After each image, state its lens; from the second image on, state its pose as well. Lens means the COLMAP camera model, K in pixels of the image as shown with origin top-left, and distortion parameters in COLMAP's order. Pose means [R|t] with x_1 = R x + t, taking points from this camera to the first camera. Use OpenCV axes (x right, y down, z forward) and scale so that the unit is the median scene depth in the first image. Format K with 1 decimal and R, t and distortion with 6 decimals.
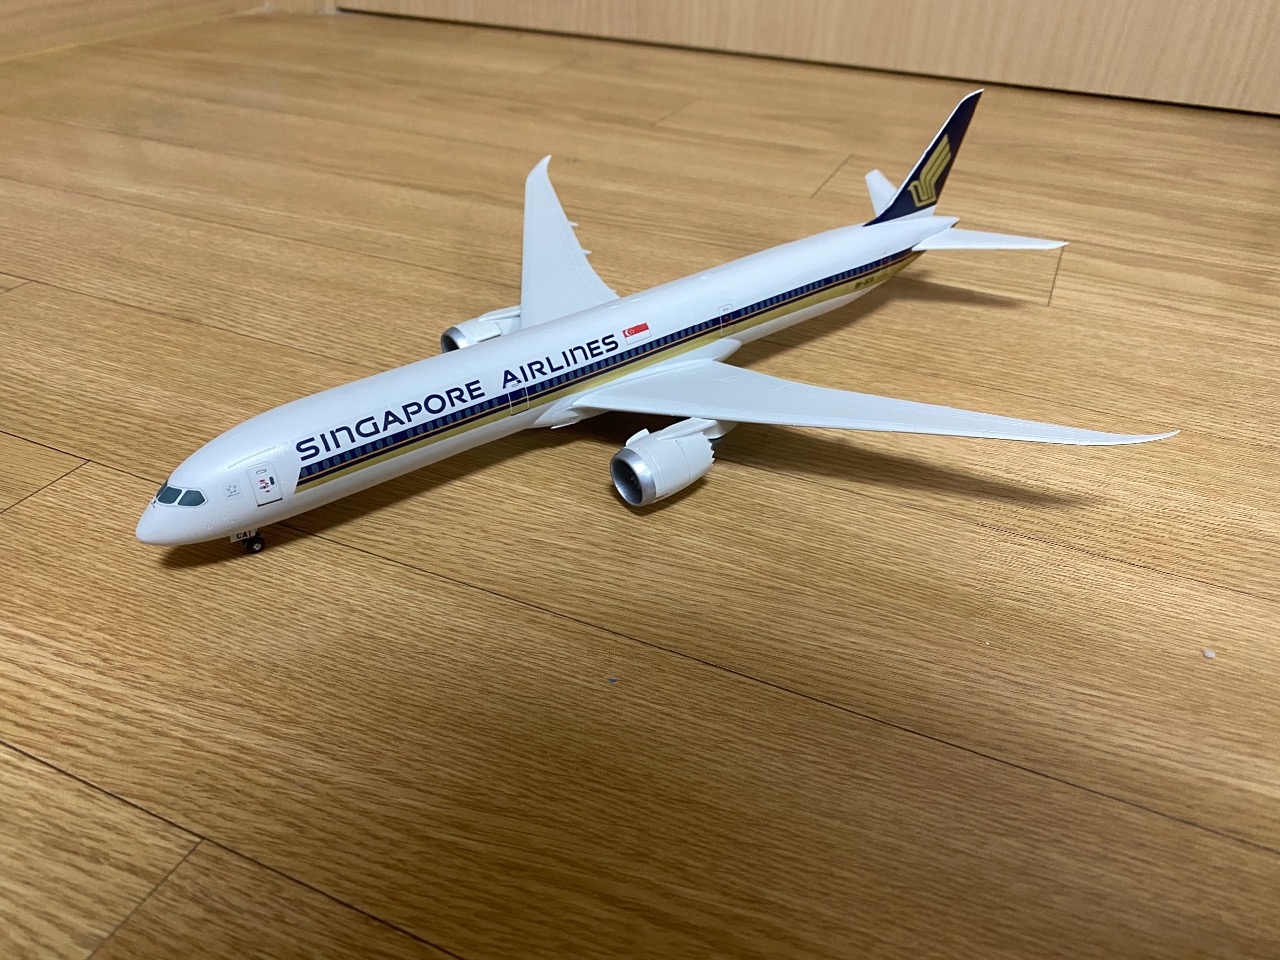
lens RADIAL K [[1003.0, 0, 646.8], [0, 1003.0, 482.3], [0, 0, 1]] dist [-0.006421, 0.001418]
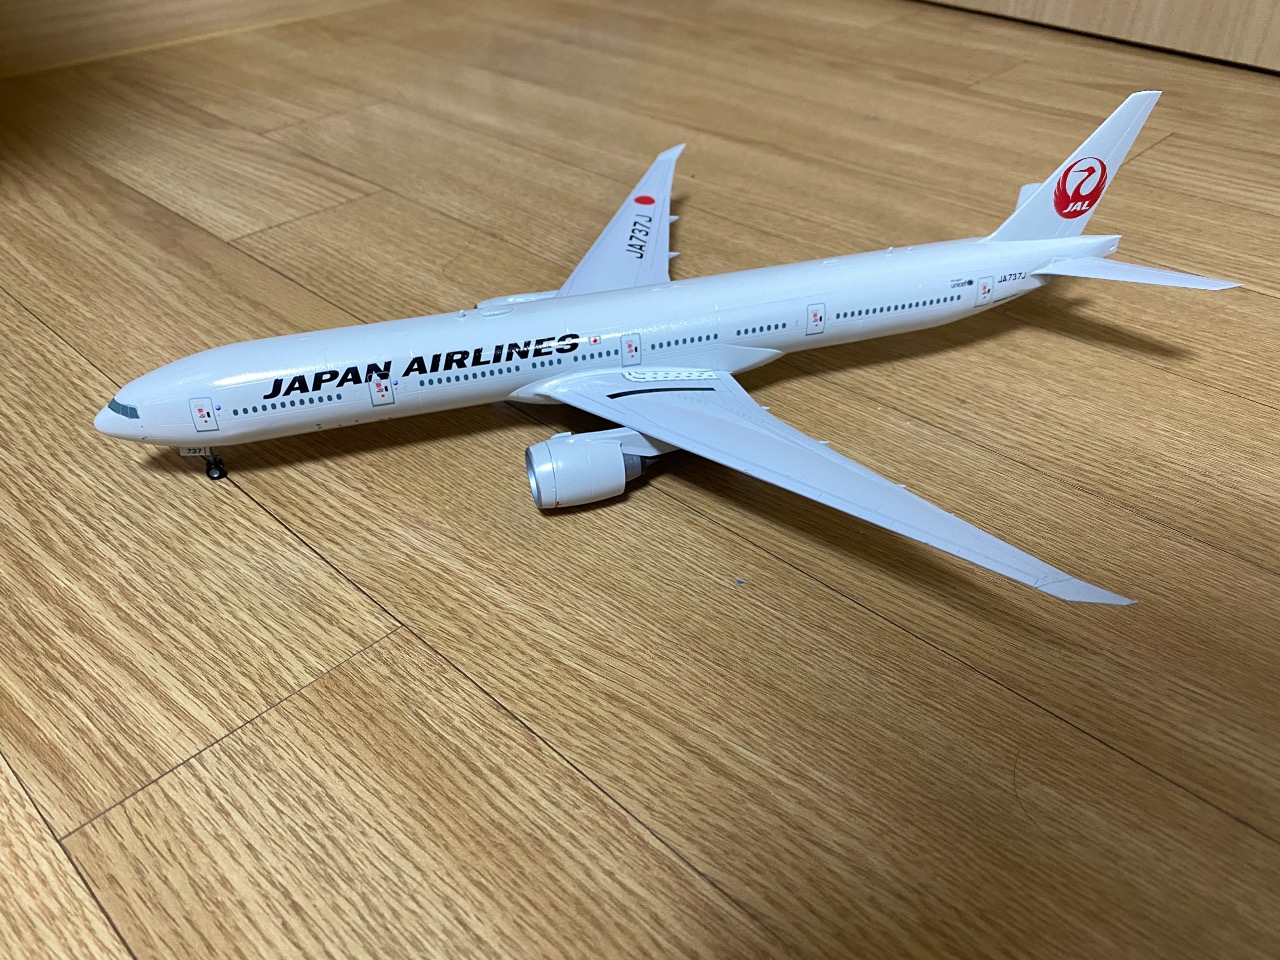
lens RADIAL K [[1003.0, 0, 640.1], [0, 1003.0, 482.6], [0, 0, 1]] dist [-0.006421, 0.001418]
pose [[0.938972, 0.175089, -0.296100, 0.166247], [-0.160066, 0.984296, 0.074438, 0.016011], [0.304483, -0.022500, 0.952252, -0.130026]]
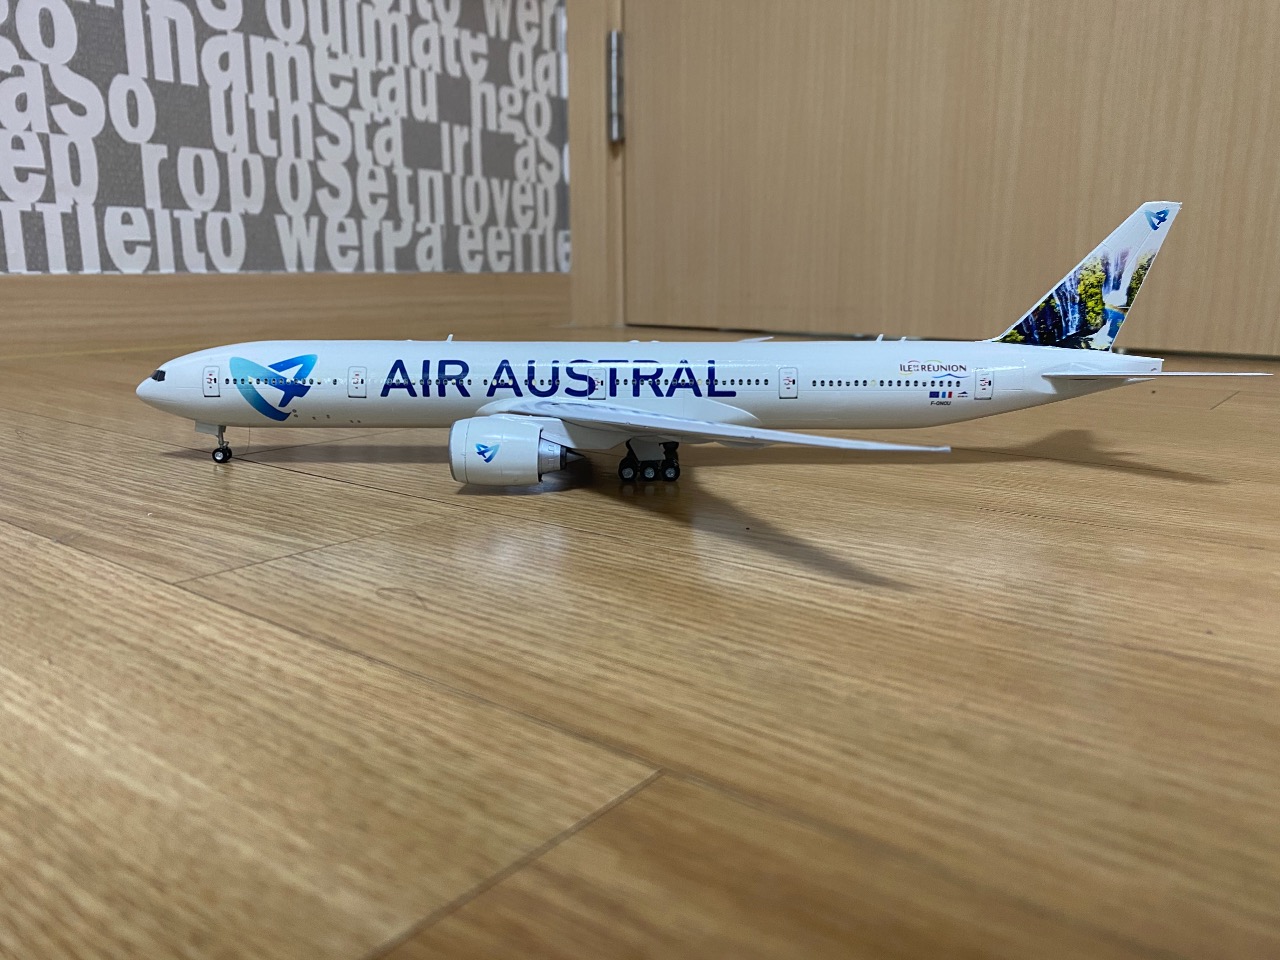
lens RADIAL K [[1003.0, 0, 643.1], [0, 1003.0, 473.2], [0, 0, 1]] dist [-0.006421, 0.001418]
pose [[0.968674, 0.021442, -0.247410, 0.109887], [-0.114952, 0.921822, -0.370177, 0.633376], [0.220130, 0.387020, 0.895409, -0.196770]]
